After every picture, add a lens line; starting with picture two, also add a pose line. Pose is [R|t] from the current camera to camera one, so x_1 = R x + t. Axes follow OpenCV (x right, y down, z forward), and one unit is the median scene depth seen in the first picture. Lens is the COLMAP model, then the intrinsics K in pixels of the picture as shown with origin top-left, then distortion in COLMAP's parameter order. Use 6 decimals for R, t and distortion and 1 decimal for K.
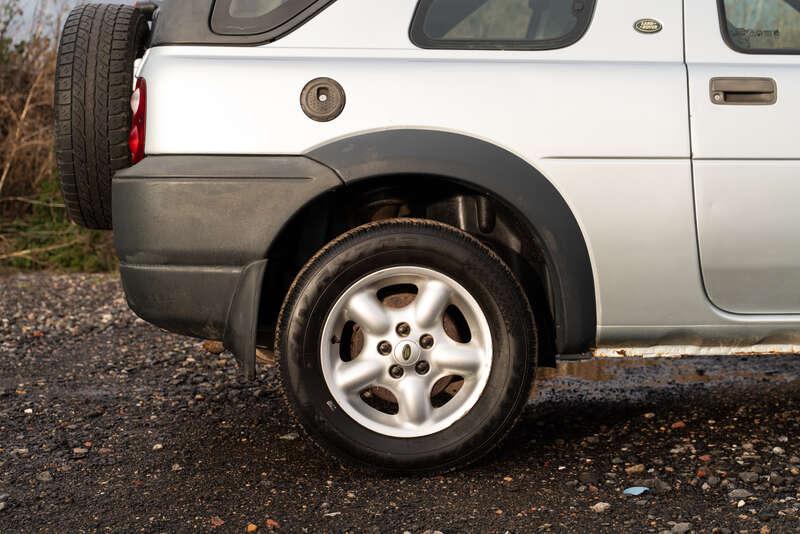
lens RADIAL K [[1258.0, 0, 400.0], [0, 1258.0, 267.0], [0, 0, 1]] dist [0.017134, -0.014361]
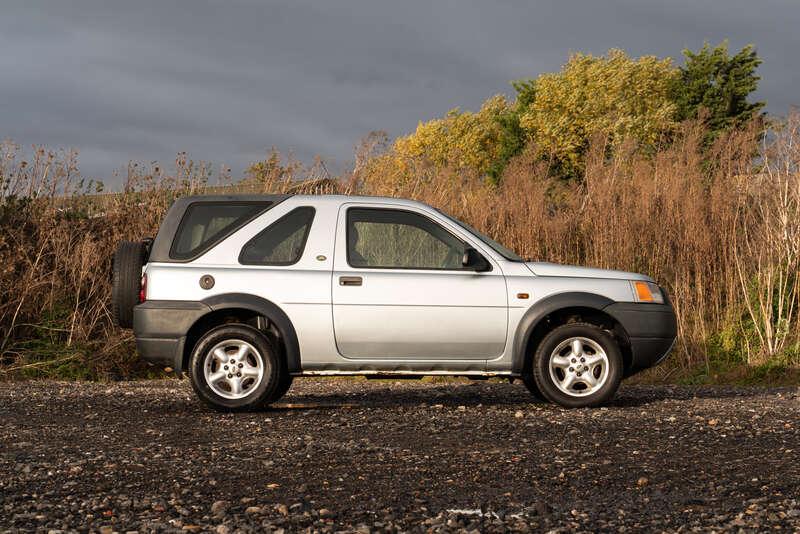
lens RADIAL K [[1852.1, 0, 400.0], [0, 1852.1, 267.0], [0, 0, 1]] dist [-0.002447, -0.014936]
pose [[0.999360, 0.012146, -0.033653, 0.526353], [-0.015373, 0.995130, -0.097368, 0.241562], [0.032306, 0.097823, 0.994679, -3.242213]]
